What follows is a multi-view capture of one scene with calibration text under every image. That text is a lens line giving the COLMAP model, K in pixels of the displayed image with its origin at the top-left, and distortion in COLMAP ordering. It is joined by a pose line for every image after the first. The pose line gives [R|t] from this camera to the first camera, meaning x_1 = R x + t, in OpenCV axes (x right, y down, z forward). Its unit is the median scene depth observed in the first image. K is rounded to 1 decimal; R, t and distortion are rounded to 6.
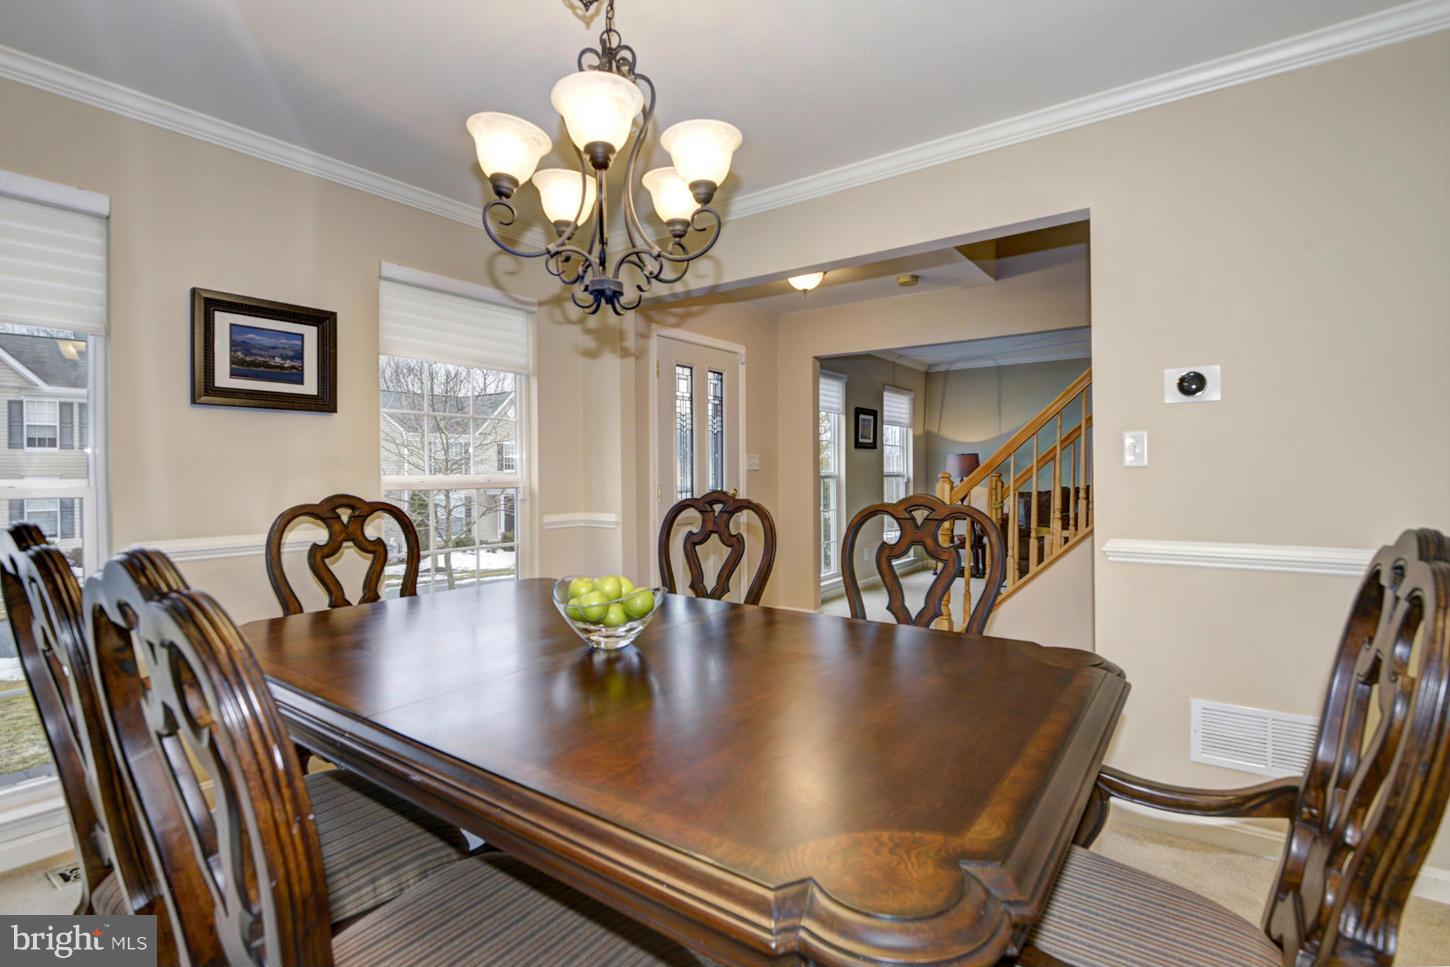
lens RADIAL K [[678.7, 0, 731.7], [0, 678.7, 479.5], [0, 0, 1]] dist [-0.014345, -0.000406]
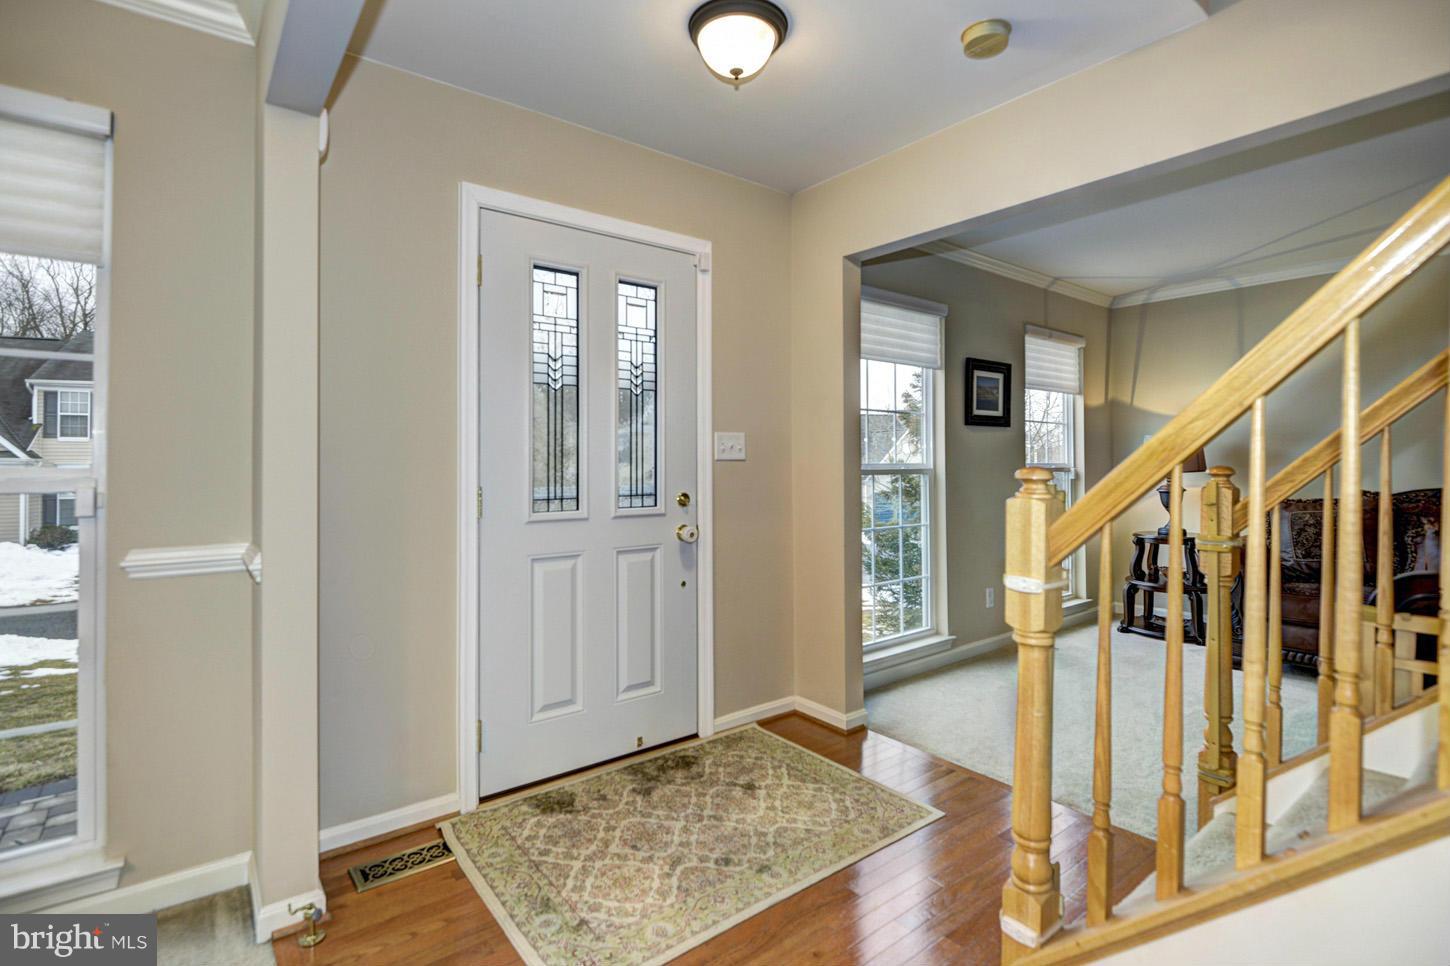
lens RADIAL K [[694.6, 0, 724.8], [0, 694.6, 463.9], [0, 0, 1]] dist [-0.018830, -0.000509]
pose [[0.962387, 0.000636, -0.271680, 0.134512], [-0.003351, 0.999949, -0.009531, -0.004161], [0.271661, 0.010083, 0.962340, 0.321728]]
